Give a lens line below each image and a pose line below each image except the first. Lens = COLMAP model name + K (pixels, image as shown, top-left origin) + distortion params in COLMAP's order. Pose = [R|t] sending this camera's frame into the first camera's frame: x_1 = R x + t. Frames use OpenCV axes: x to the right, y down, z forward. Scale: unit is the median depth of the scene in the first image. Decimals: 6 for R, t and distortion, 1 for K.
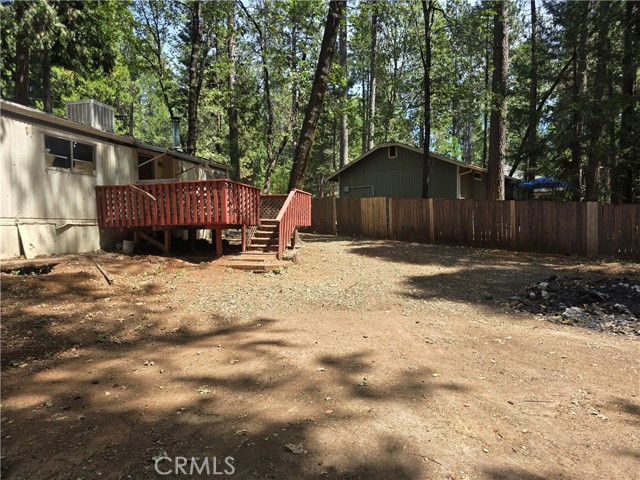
lens RADIAL K [[432.2, 0, 319.7], [0, 432.2, 239.3], [0, 0, 1]] dist [0.050331, -0.040738]
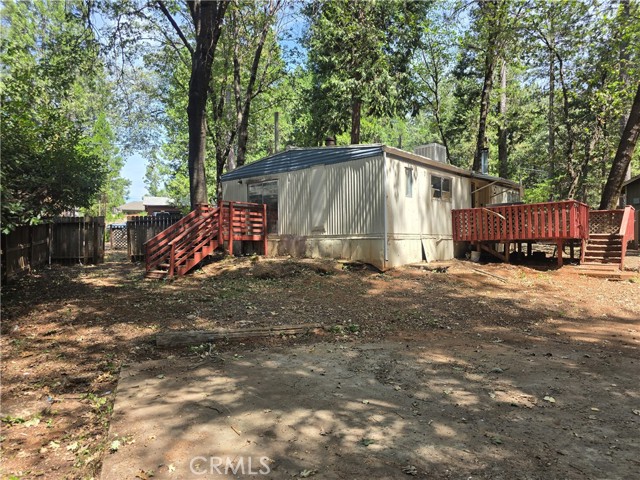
lens RADIAL K [[432.2, 0, 321.7], [0, 432.2, 242.0], [0, 0, 1]] dist [0.050331, -0.040738]
pose [[0.891634, 0.001846, -0.452754, -0.268864], [-0.015244, 0.999547, -0.025946, 0.015080], [0.452501, 0.030036, 0.891258, -0.341660]]
